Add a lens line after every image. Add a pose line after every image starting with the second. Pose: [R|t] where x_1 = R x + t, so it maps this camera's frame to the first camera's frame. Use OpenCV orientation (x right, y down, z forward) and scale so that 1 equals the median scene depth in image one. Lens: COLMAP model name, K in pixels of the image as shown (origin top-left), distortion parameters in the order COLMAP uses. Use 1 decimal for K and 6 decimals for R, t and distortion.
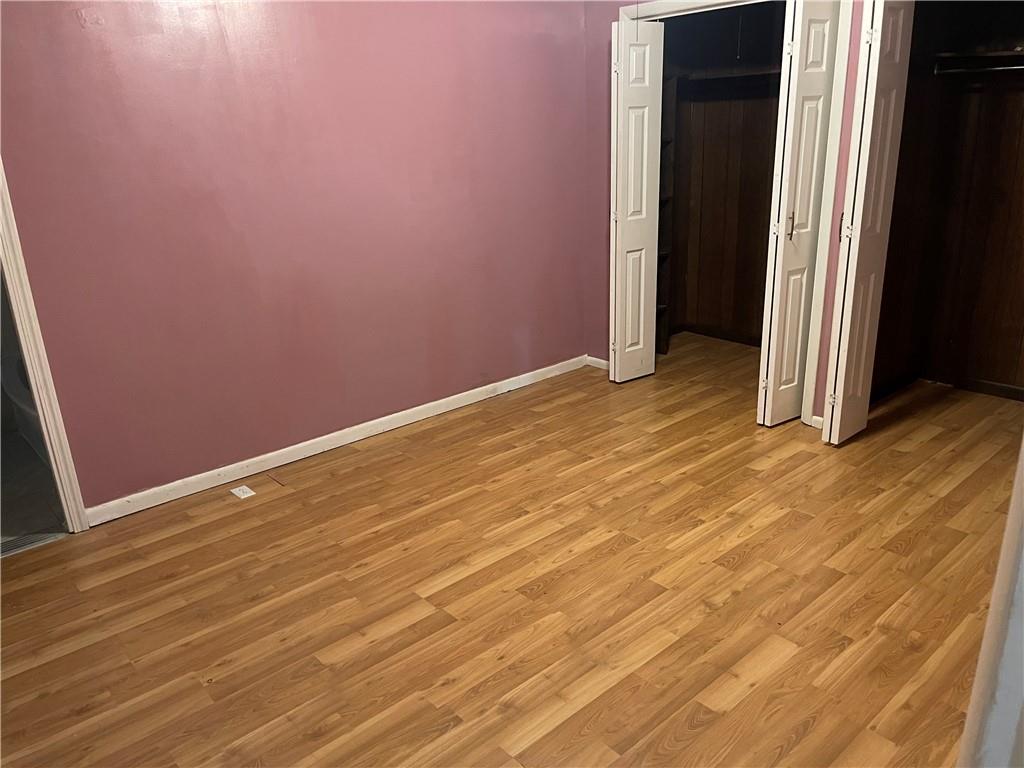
lens RADIAL K [[766.9, 0, 512.0], [0, 766.9, 384.0], [0, 0, 1]] dist [0.083681, -0.100958]
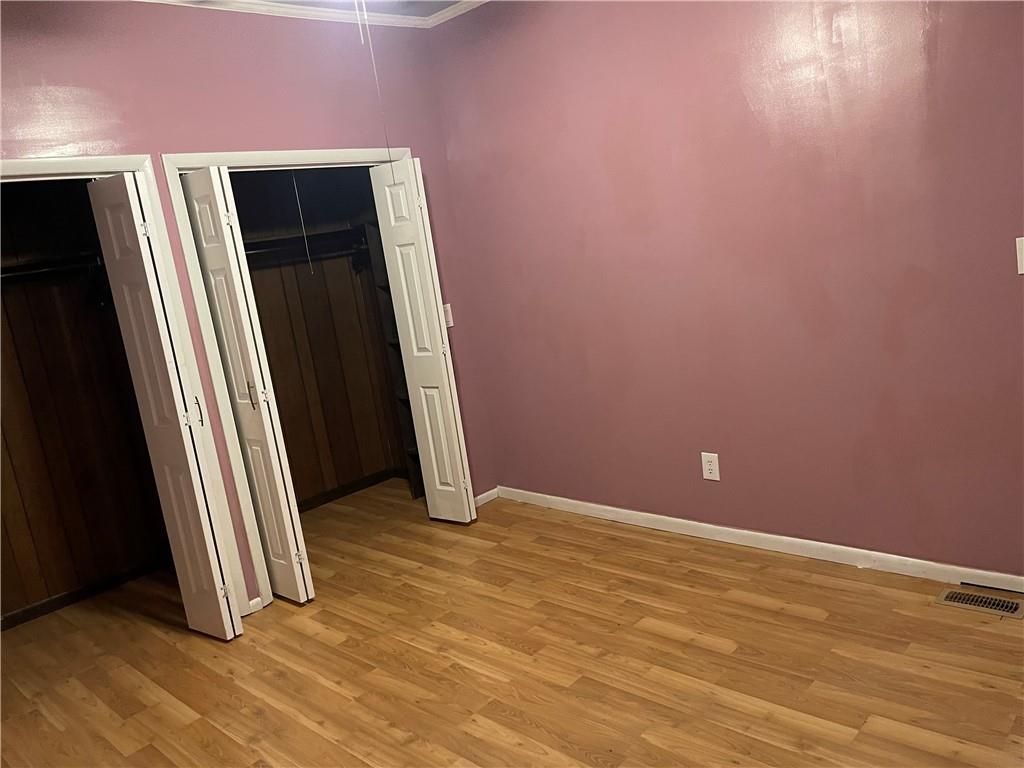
lens RADIAL K [[766.9, 0, 512.0], [0, 766.9, 384.0], [0, 0, 1]] dist [0.083681, -0.100958]
pose [[-0.075405, -0.136297, 0.987794, -0.682039], [0.451279, 0.878696, 0.155693, -0.252788], [-0.889192, 0.457510, -0.004750, 0.812031]]
